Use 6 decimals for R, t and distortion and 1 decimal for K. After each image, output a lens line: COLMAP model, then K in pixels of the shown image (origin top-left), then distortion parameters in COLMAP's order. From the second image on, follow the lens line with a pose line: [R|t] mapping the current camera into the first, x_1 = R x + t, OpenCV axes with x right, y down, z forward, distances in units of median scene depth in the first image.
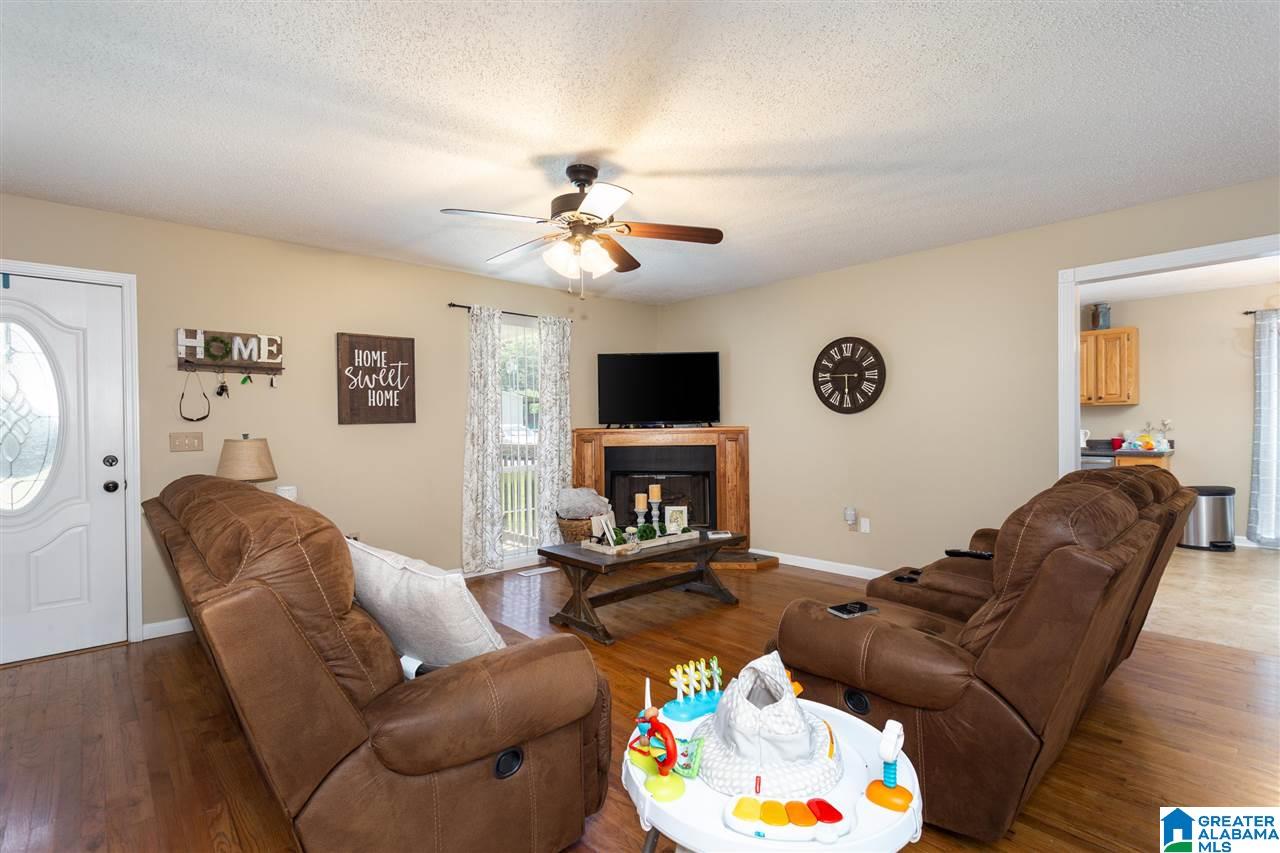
lens RADIAL K [[618.7, 0, 640.3], [0, 618.7, 429.6], [0, 0, 1]] dist [-0.001393, 0.001252]
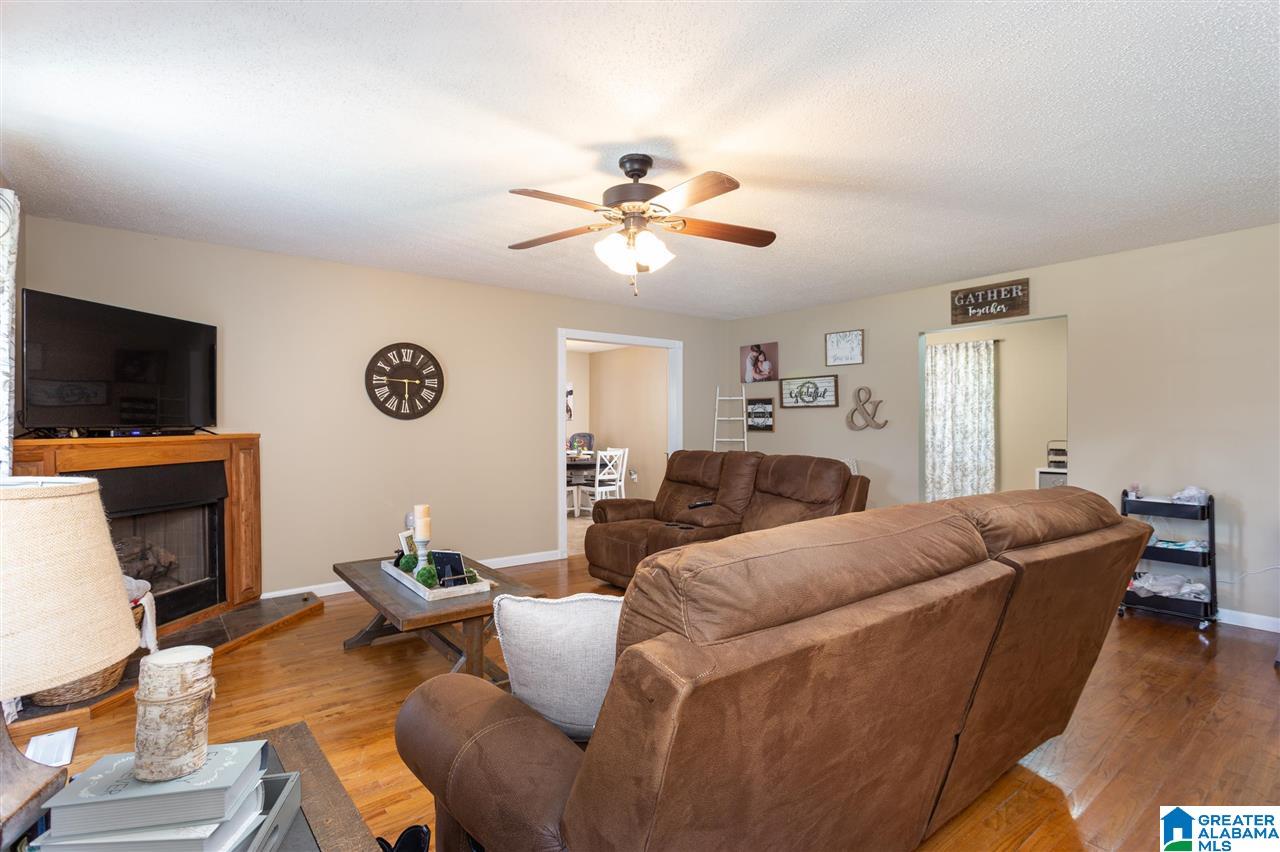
lens RADIAL K [[618.7, 0, 637.7], [0, 618.7, 426.5], [0, 0, 1]] dist [-0.001393, 0.001252]
pose [[0.063457, 0.005060, 0.997972, -0.227663], [0.010834, 0.999925, -0.005759, -0.001439], [-0.997926, 0.011177, 0.063397, 0.199900]]
